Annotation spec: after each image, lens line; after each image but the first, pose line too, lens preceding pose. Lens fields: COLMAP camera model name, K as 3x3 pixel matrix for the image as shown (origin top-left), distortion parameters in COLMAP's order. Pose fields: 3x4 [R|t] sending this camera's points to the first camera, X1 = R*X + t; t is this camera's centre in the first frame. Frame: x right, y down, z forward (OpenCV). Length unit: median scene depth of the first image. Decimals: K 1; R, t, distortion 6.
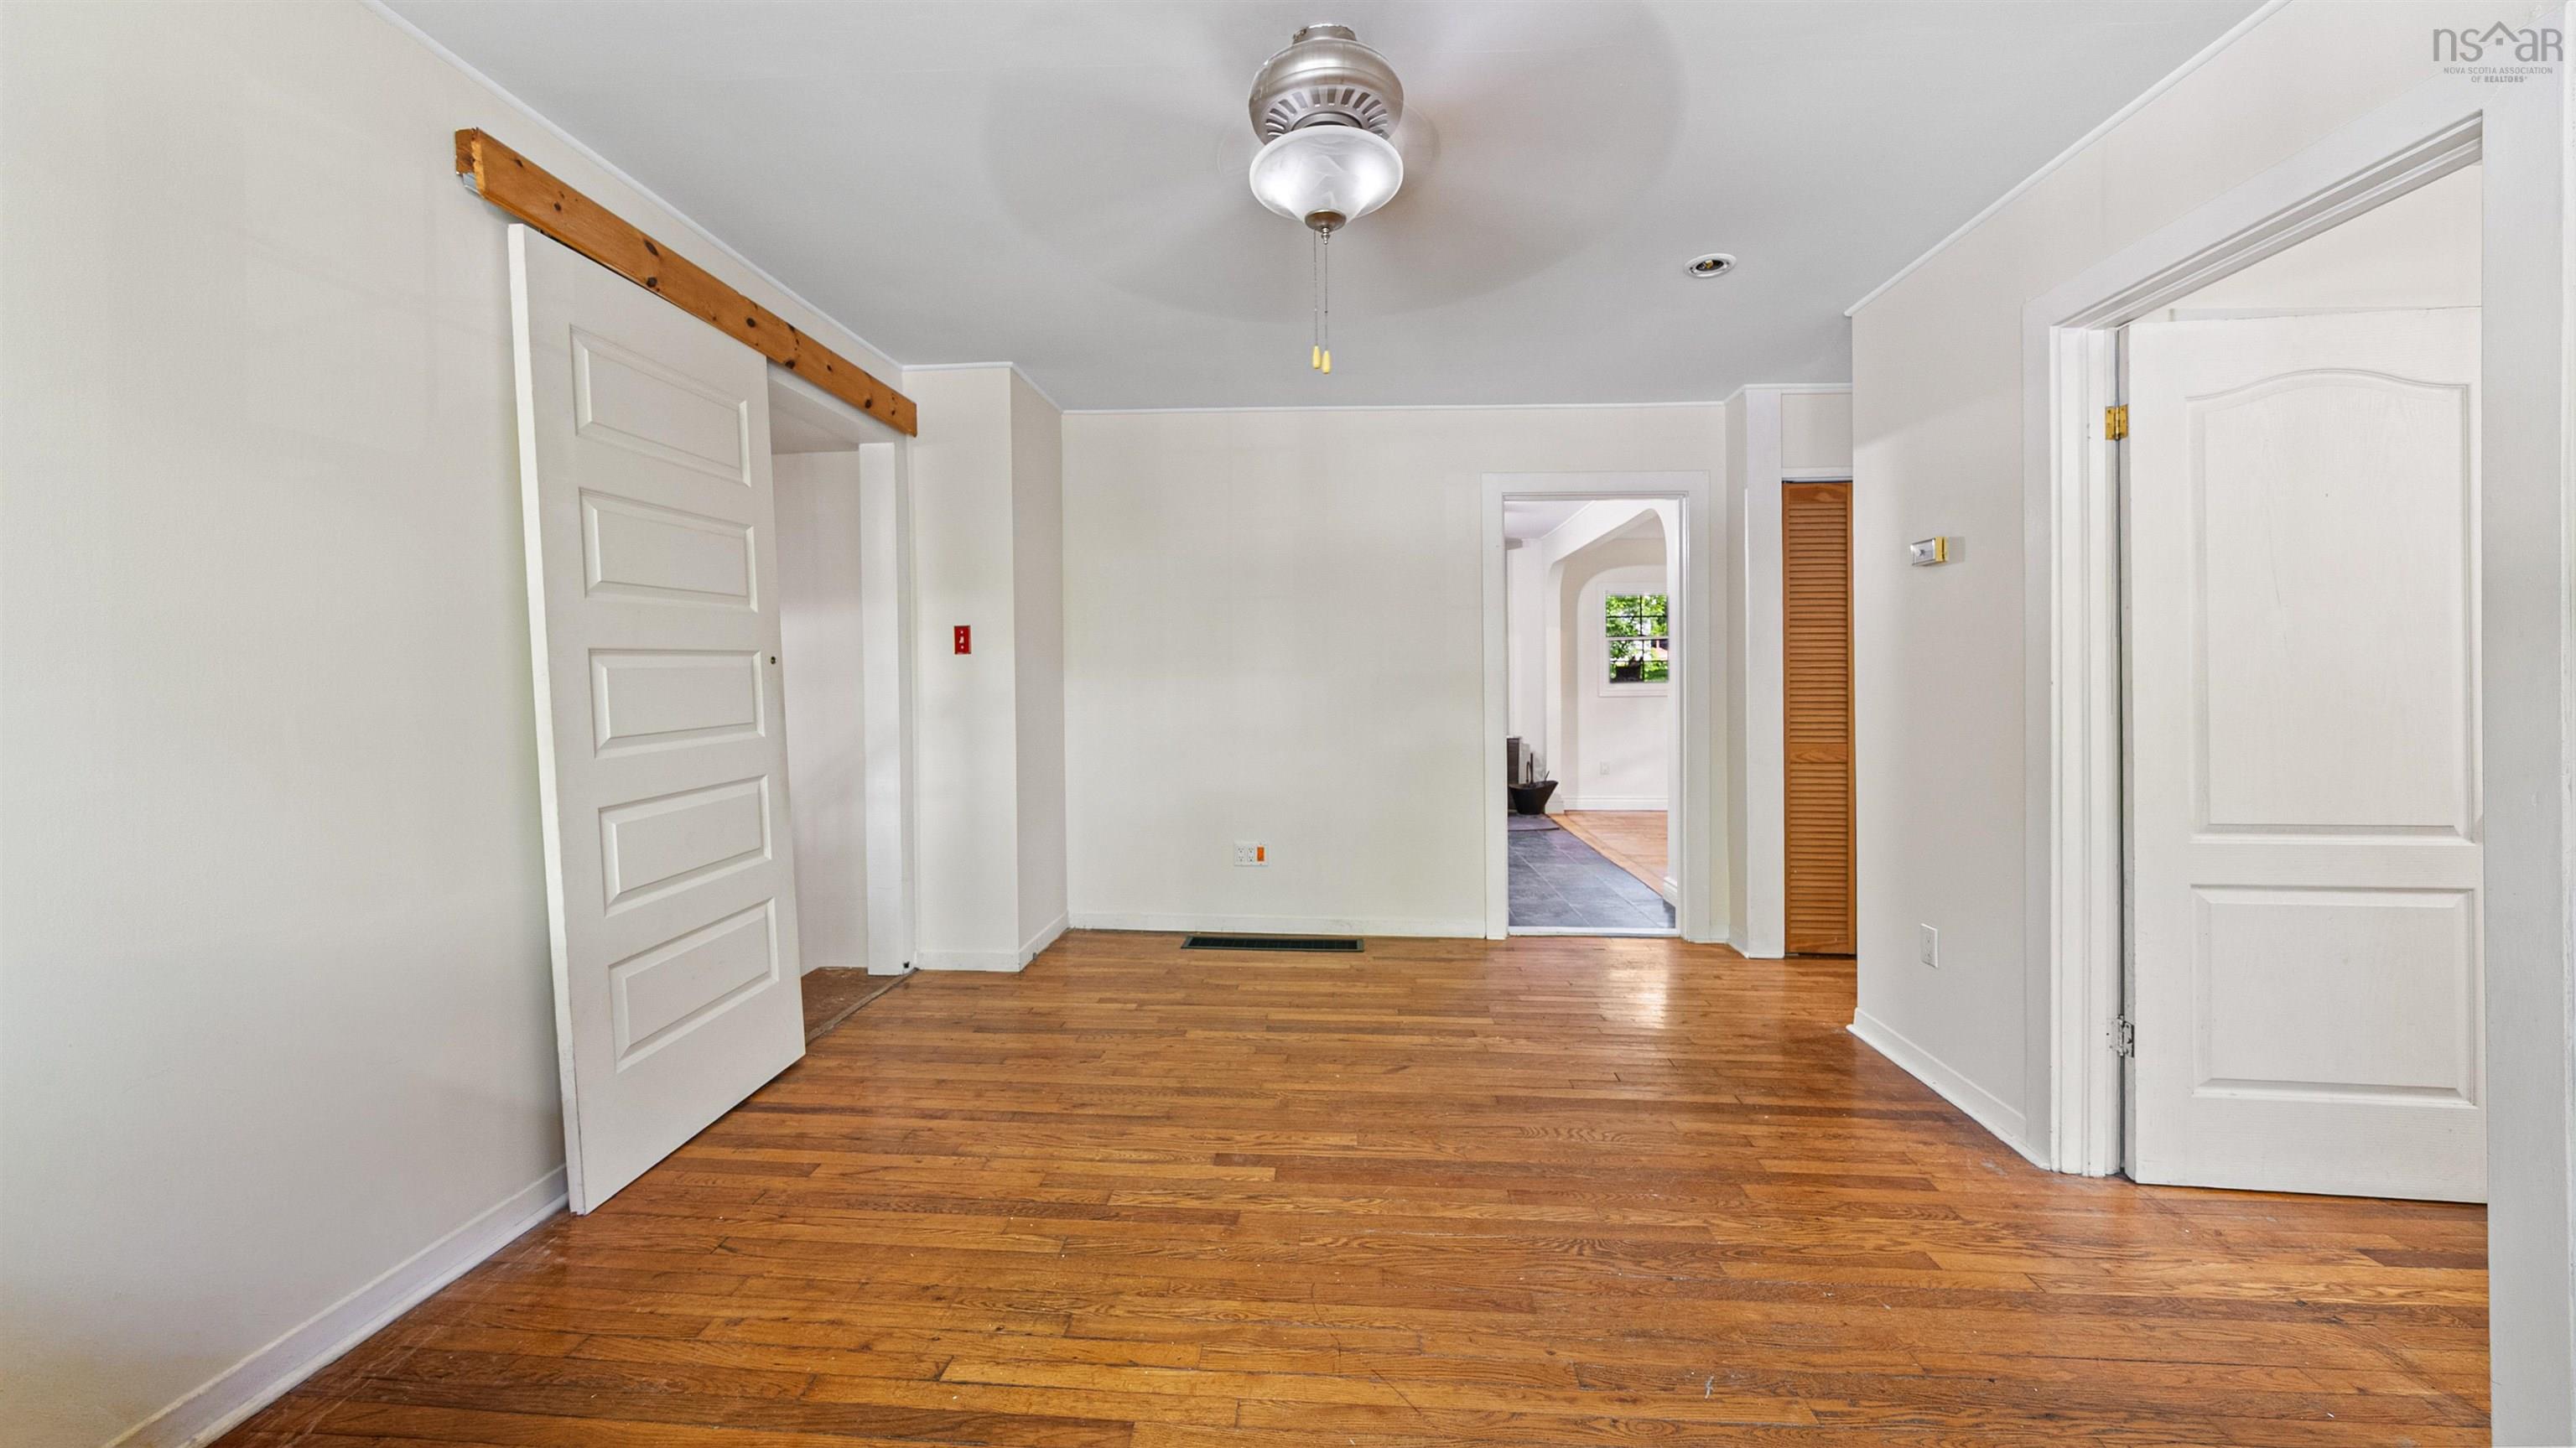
lens RADIAL K [[905.6, 0, 1275.3], [0, 905.6, 678.9], [0, 0, 1]] dist [-0.003142, -0.000198]
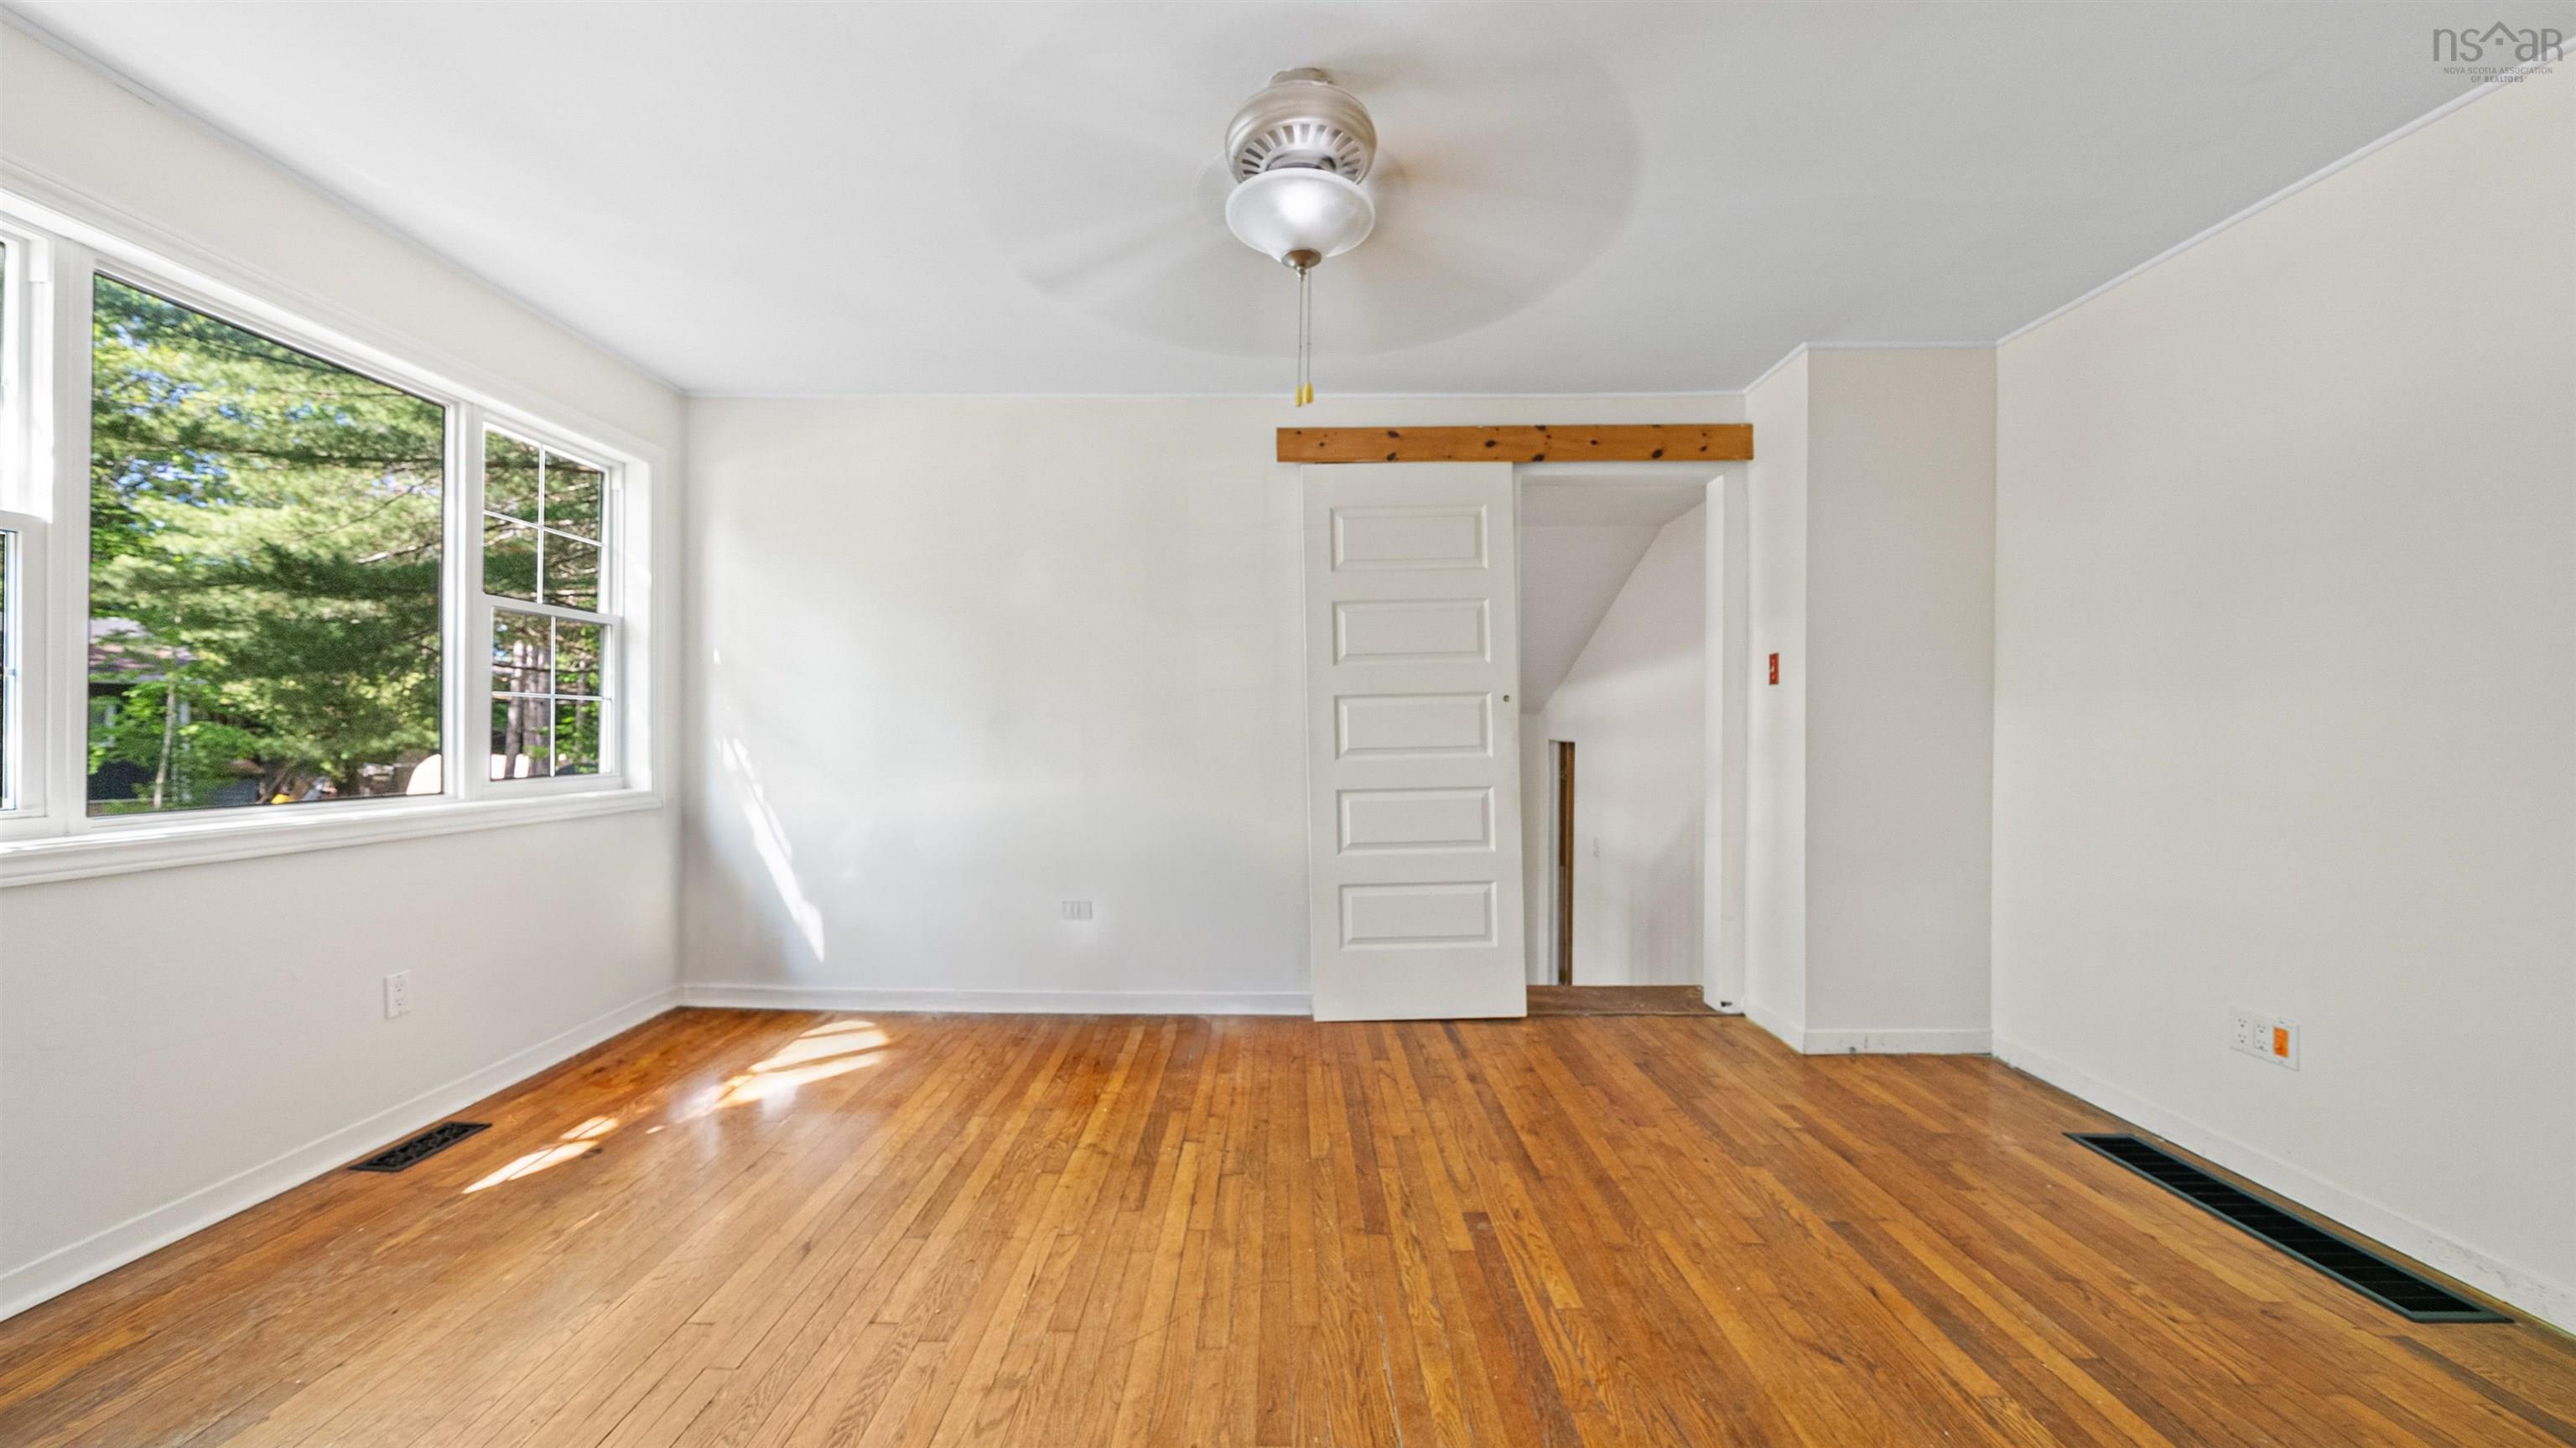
lens RADIAL K [[905.6, 0, 1283.5], [0, 905.6, 720.4], [0, 0, 1]] dist [-0.003142, -0.000198]
pose [[0.065075, -0.001125, -0.997880, 0.731040], [0.002881, 0.999995, -0.000940, 0.010983], [0.997876, -0.002814, 0.065078, 0.620165]]
